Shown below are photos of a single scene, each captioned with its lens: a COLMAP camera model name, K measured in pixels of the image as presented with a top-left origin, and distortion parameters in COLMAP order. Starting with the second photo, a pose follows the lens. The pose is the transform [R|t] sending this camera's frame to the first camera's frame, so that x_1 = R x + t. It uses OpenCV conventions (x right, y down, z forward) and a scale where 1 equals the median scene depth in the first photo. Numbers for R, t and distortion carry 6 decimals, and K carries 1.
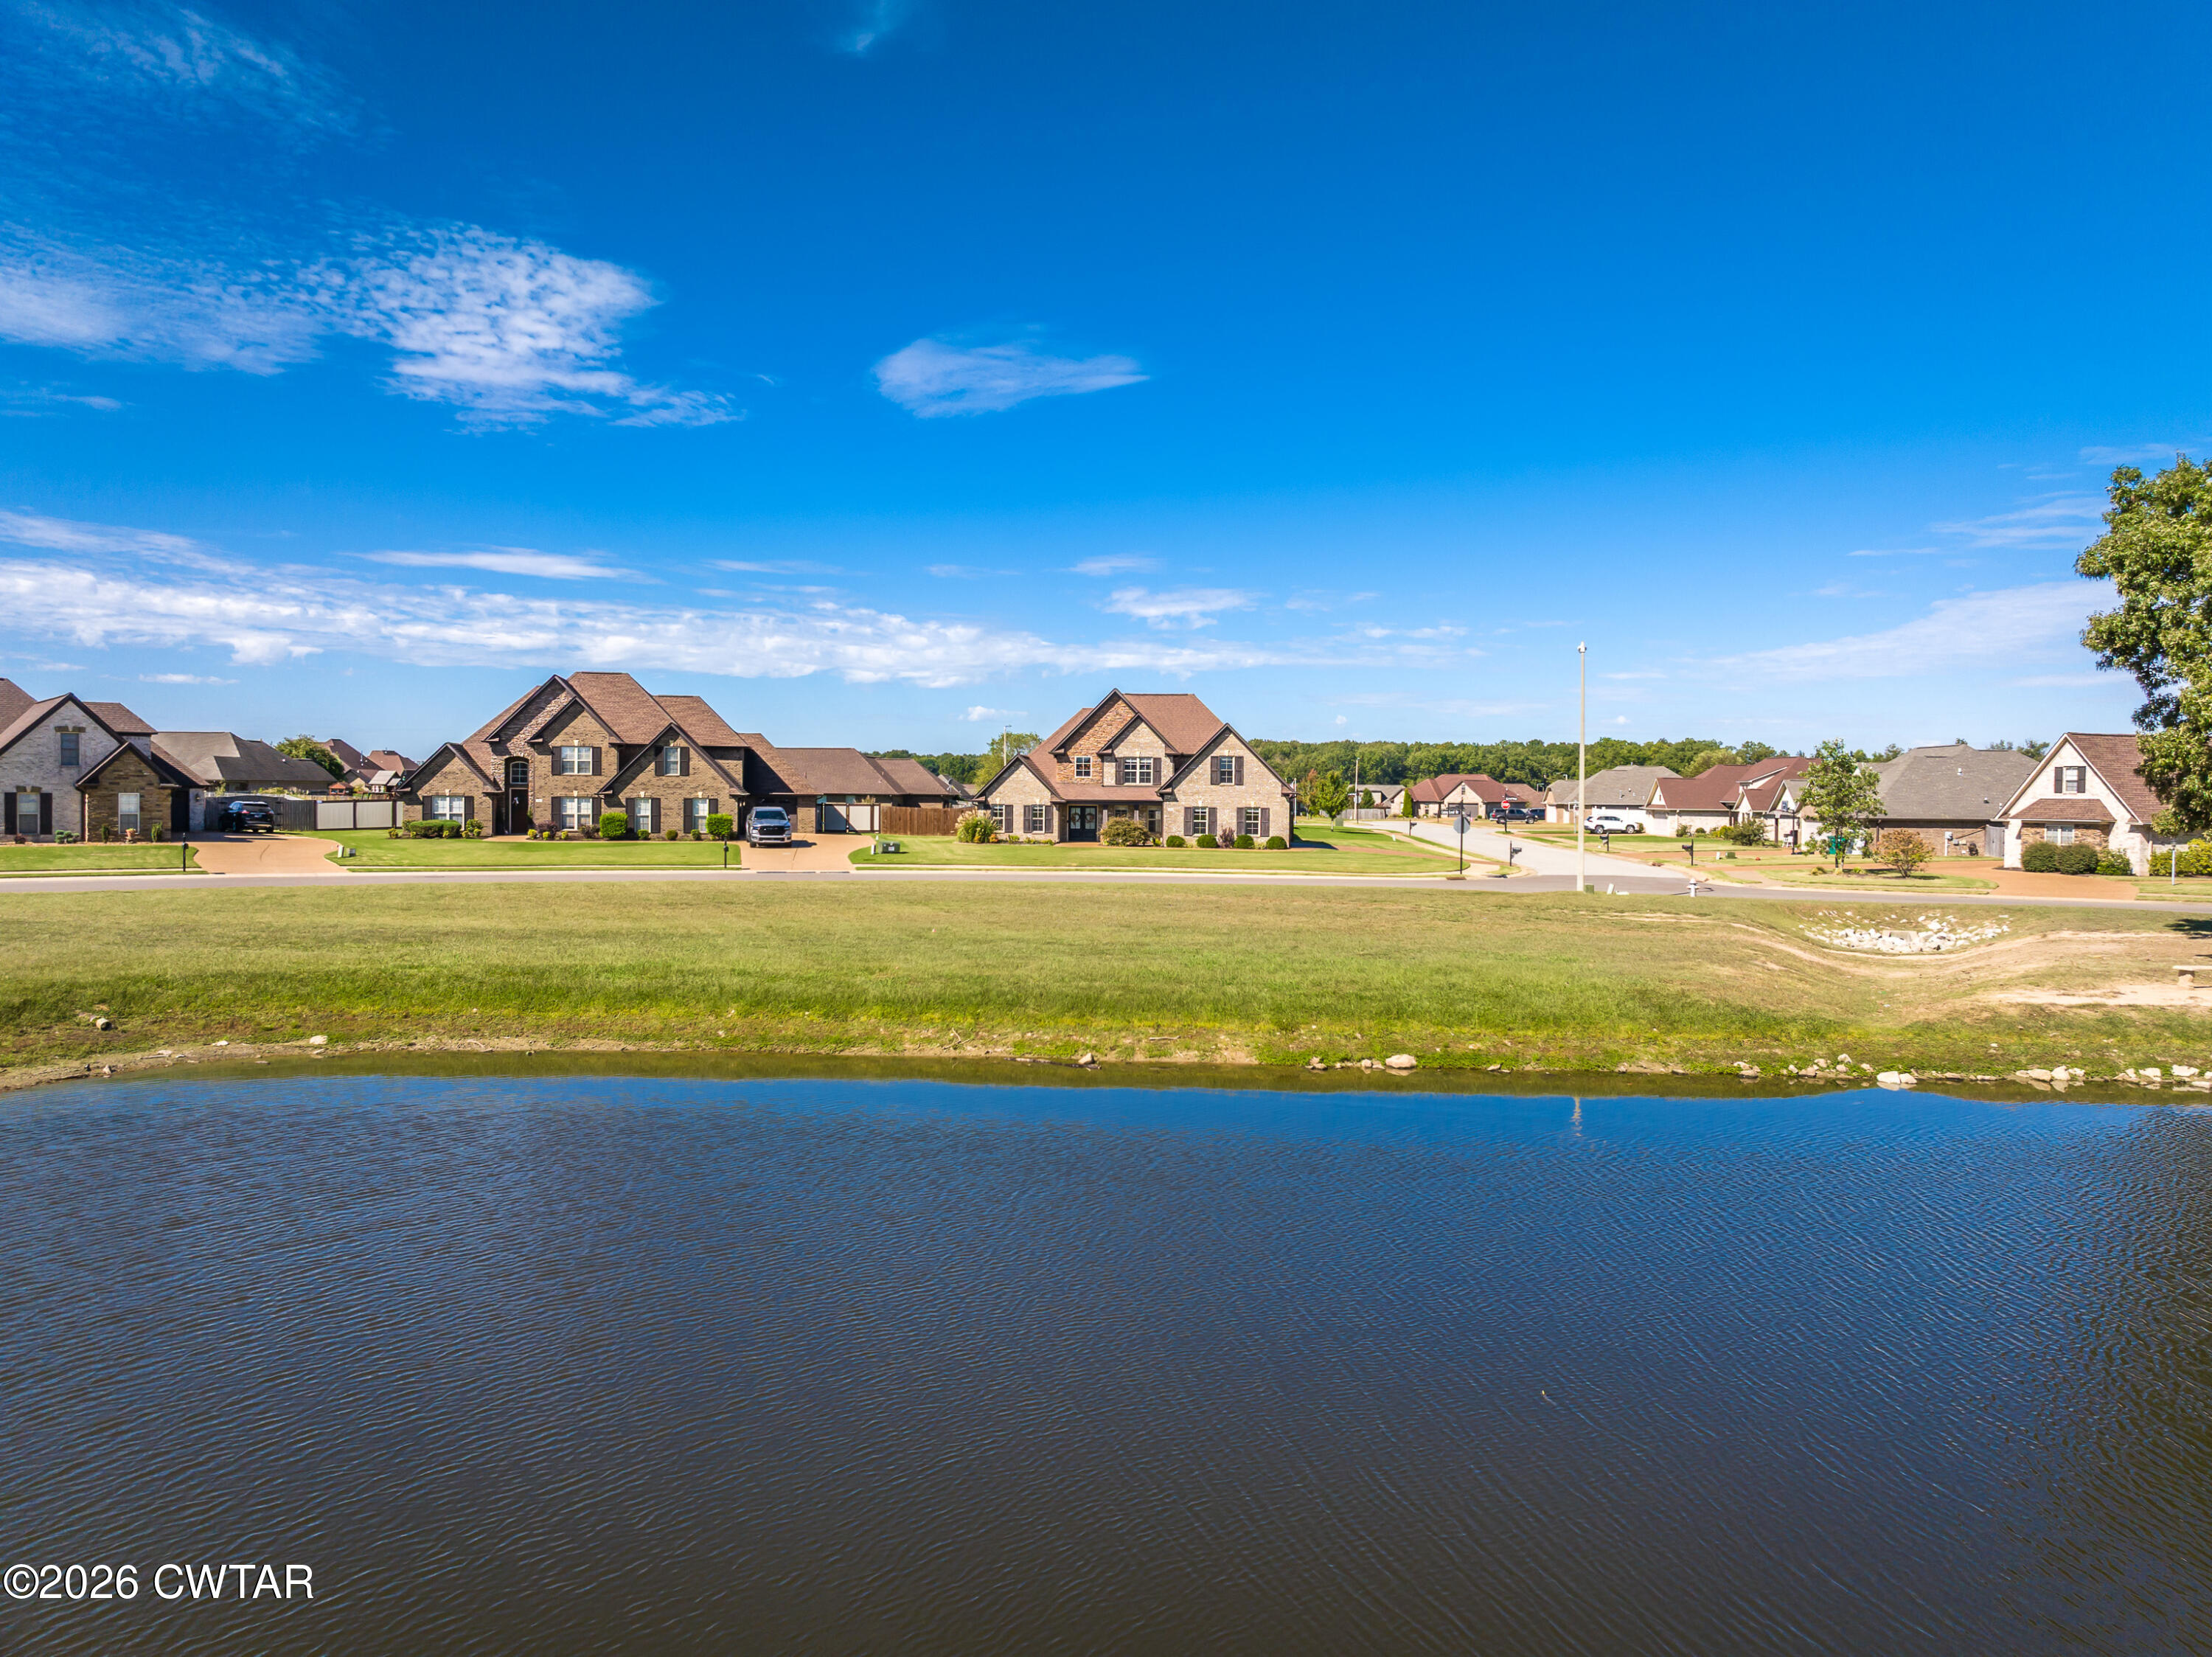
lens RADIAL K [[1556.5, 0, 1115.0], [0, 1556.5, 810.4], [0, 0, 1]] dist [-0.029522, 0.016669]
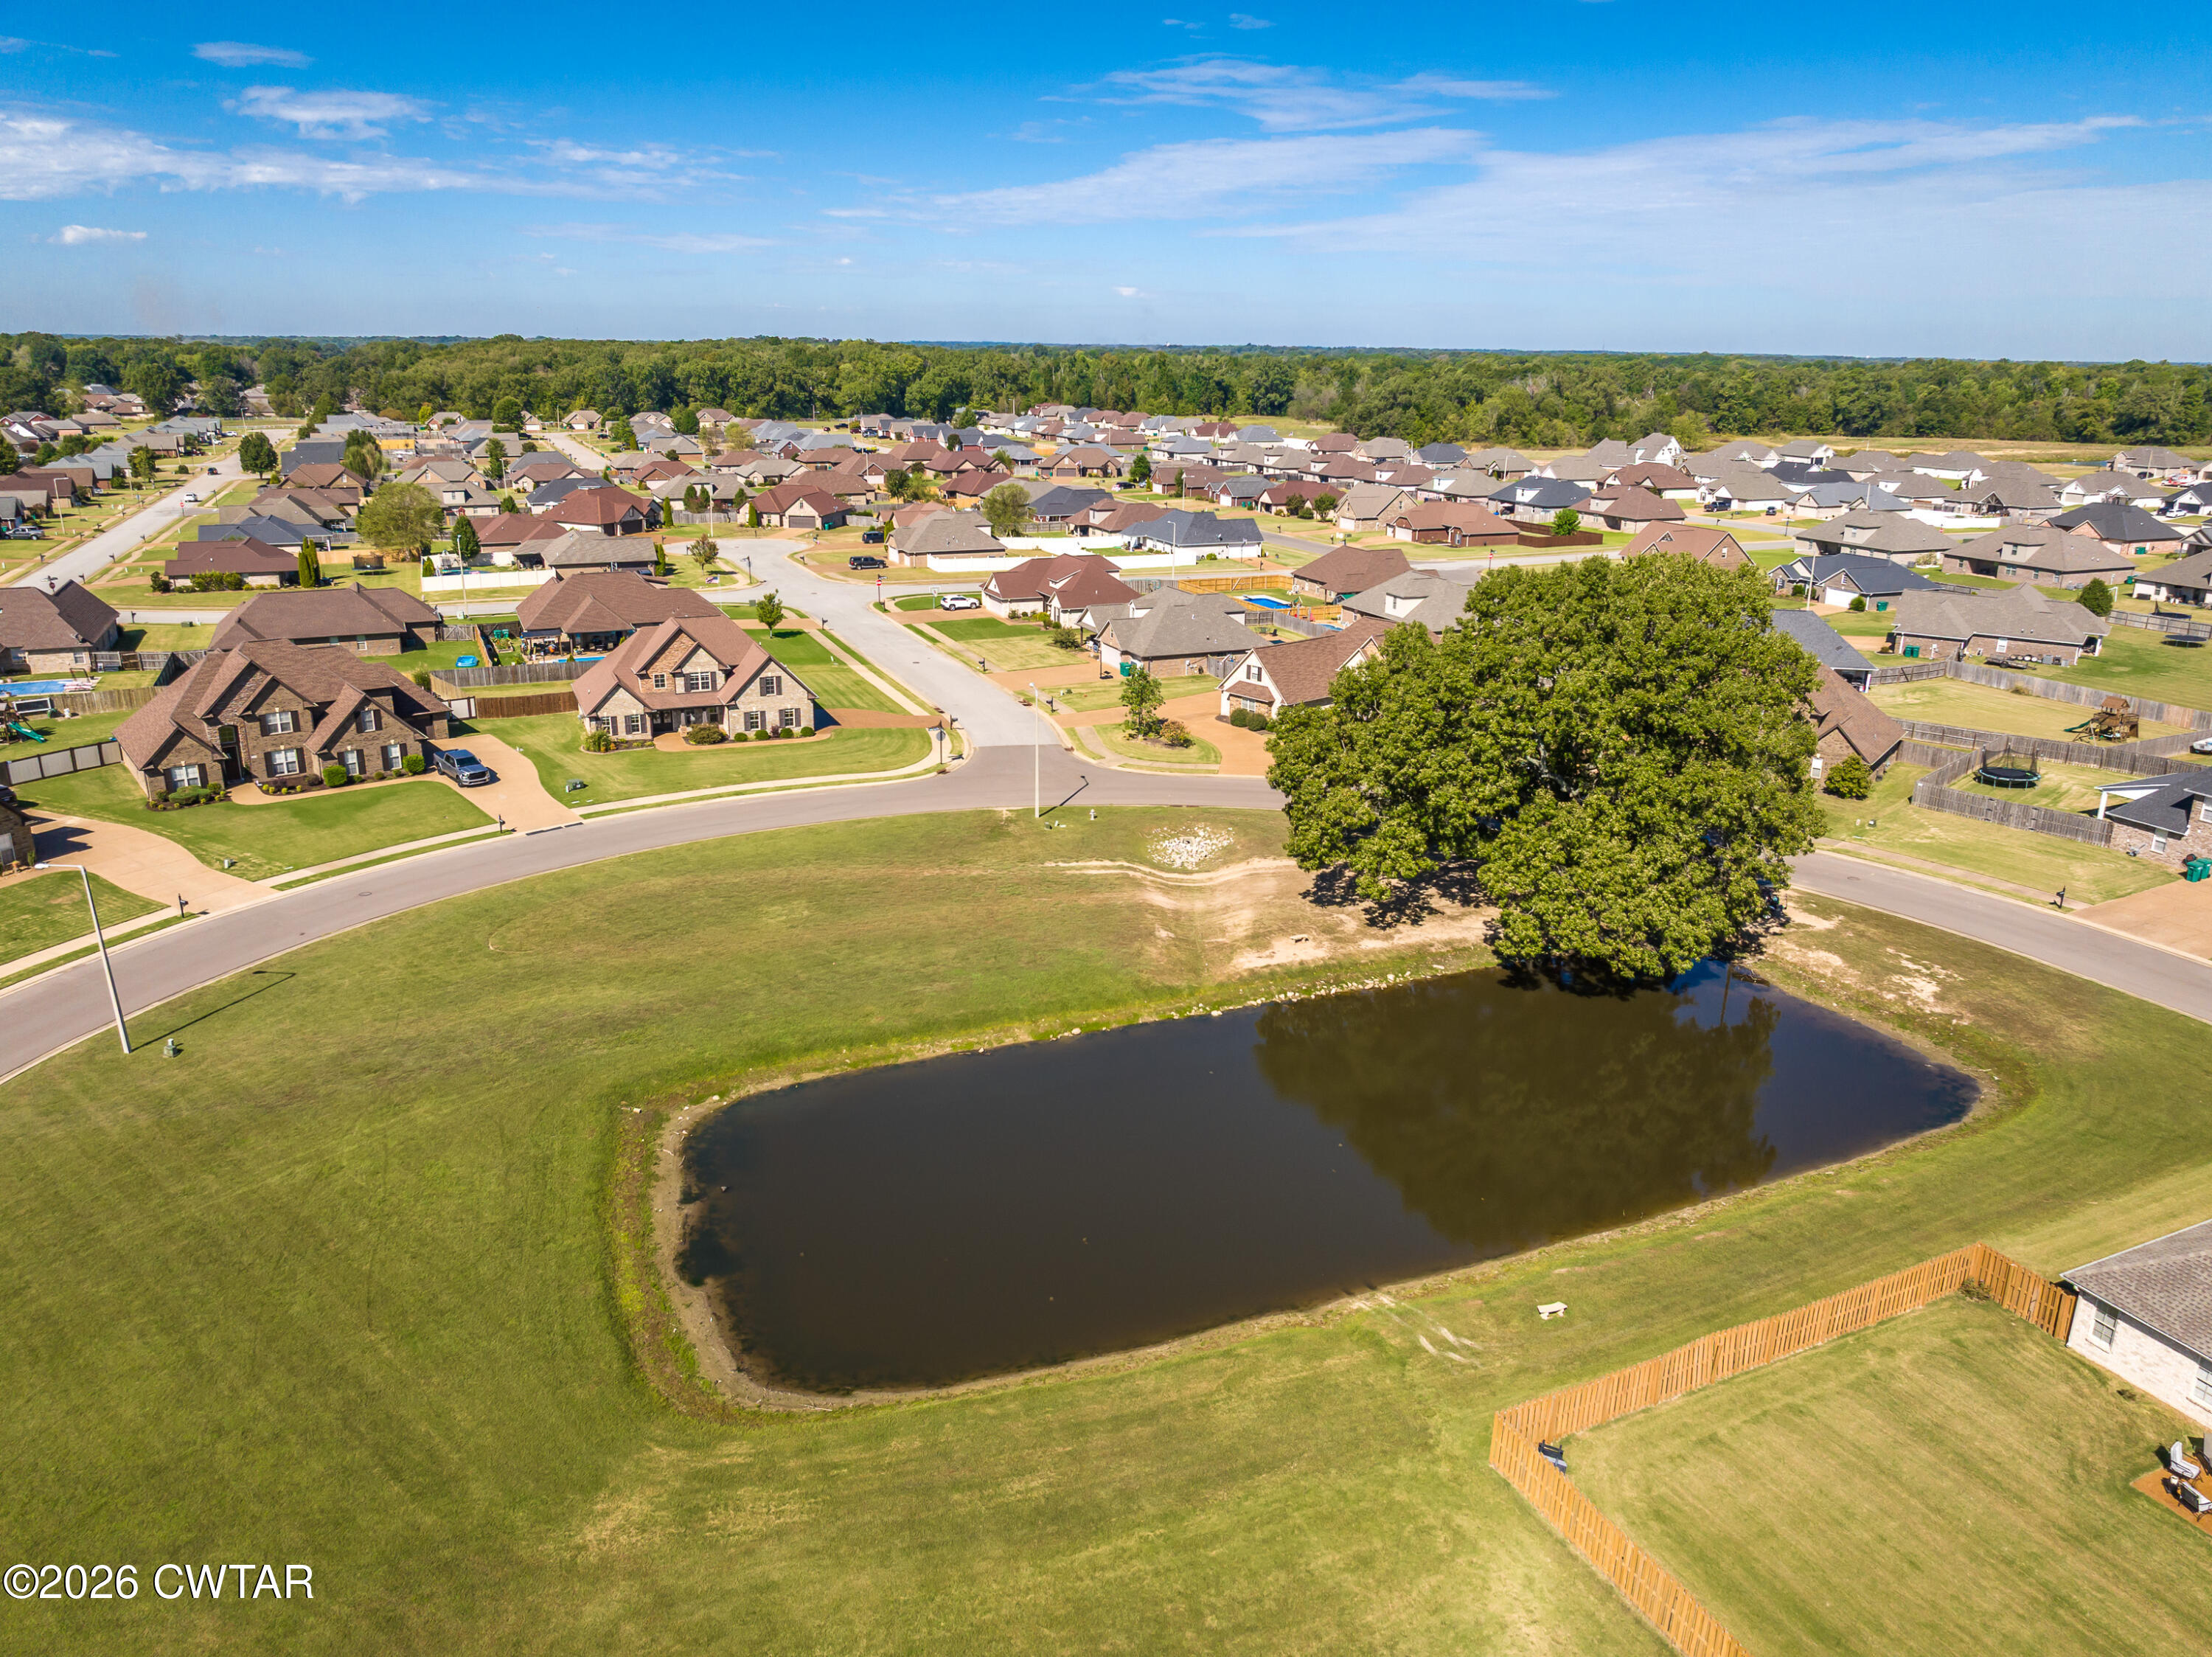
lens RADIAL K [[1556.5, 0, 1115.0], [0, 1556.5, 810.4], [0, 0, 1]] dist [-0.029522, 0.016669]
pose [[0.887997, -0.129782, 0.441156, -0.305217], [0.000362, 0.959545, 0.281557, -0.327651], [-0.459850, -0.249861, 0.852119, -0.451312]]
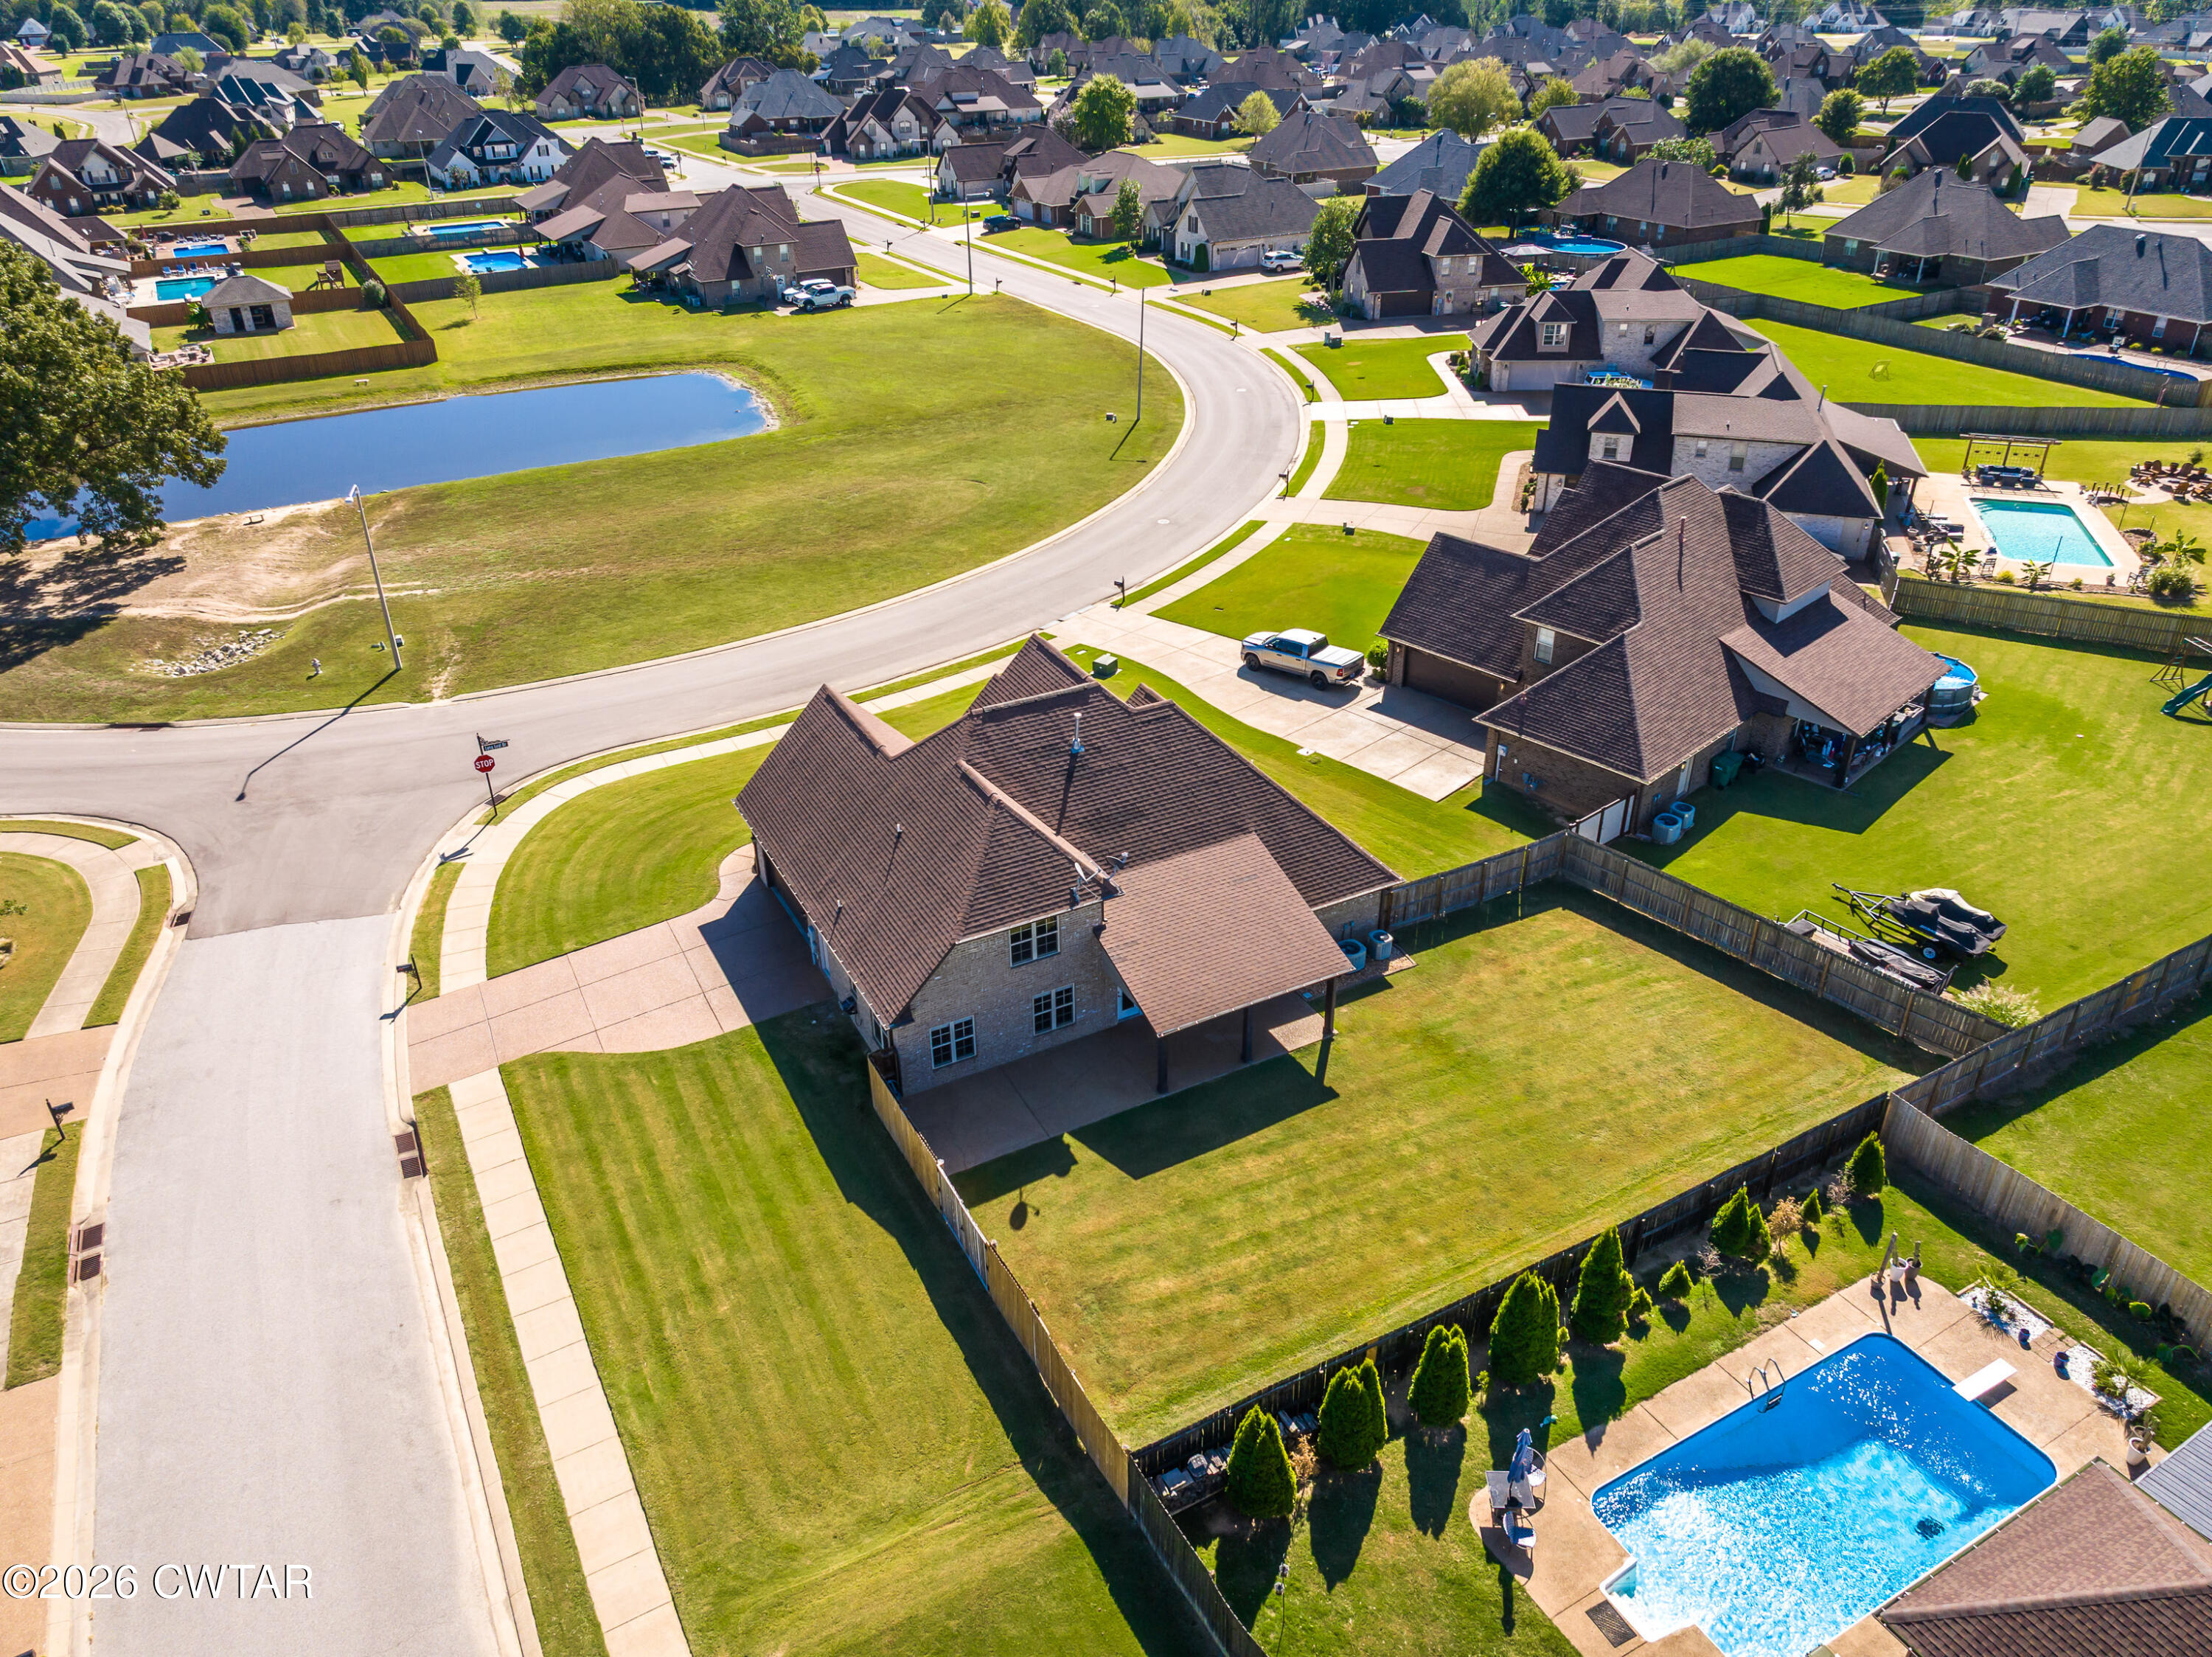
lens RADIAL K [[1556.5, 0, 1115.0], [0, 1556.5, 810.4], [0, 0, 1]] dist [-0.029522, 0.016669]
pose [[-0.844149, 0.259129, -0.469324, 0.286464], [-0.007860, 0.869350, 0.494134, -0.330161], [0.536052, 0.420812, -0.731824, 1.544026]]
